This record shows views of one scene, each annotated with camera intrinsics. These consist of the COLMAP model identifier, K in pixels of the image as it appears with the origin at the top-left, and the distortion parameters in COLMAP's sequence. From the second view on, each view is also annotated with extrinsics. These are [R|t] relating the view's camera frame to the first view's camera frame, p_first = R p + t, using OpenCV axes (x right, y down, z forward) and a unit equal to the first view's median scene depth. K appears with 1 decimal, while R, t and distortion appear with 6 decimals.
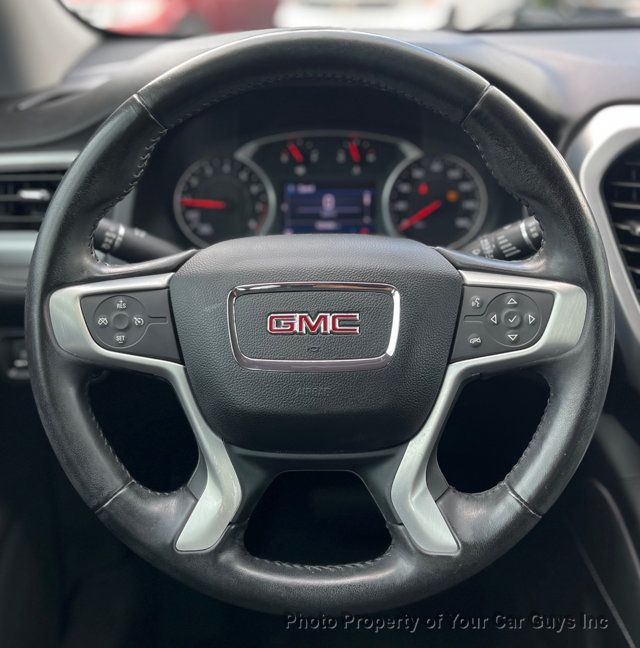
lens RADIAL K [[706.8, 0, 319.6], [0, 706.8, 324.3], [0, 0, 1]] dist [0.016058, 0.000000]
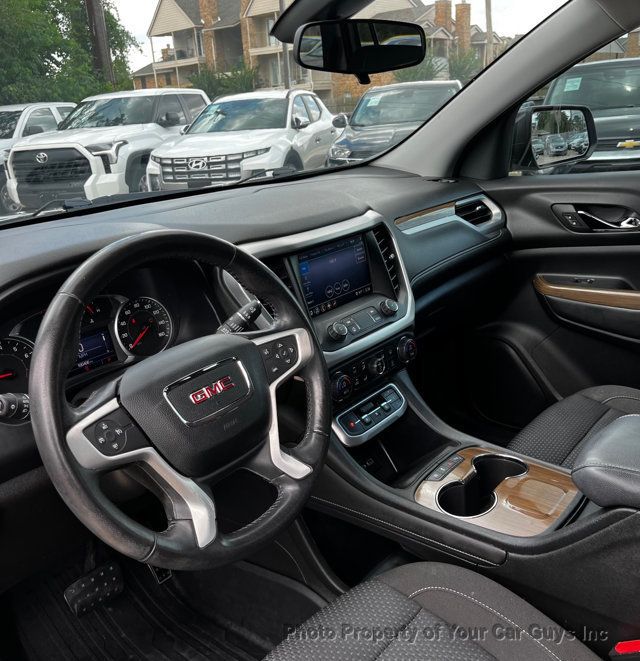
lens RADIAL K [[663.9, 0, 316.5], [0, 663.9, 336.1], [0, 0, 1]] dist [0.017763, 0.000000]
pose [[0.607956, -0.284238, 0.741349, -0.983764], [0.399959, 0.916237, 0.023297, -0.055651], [-0.685873, 0.282346, 0.670715, -0.308435]]
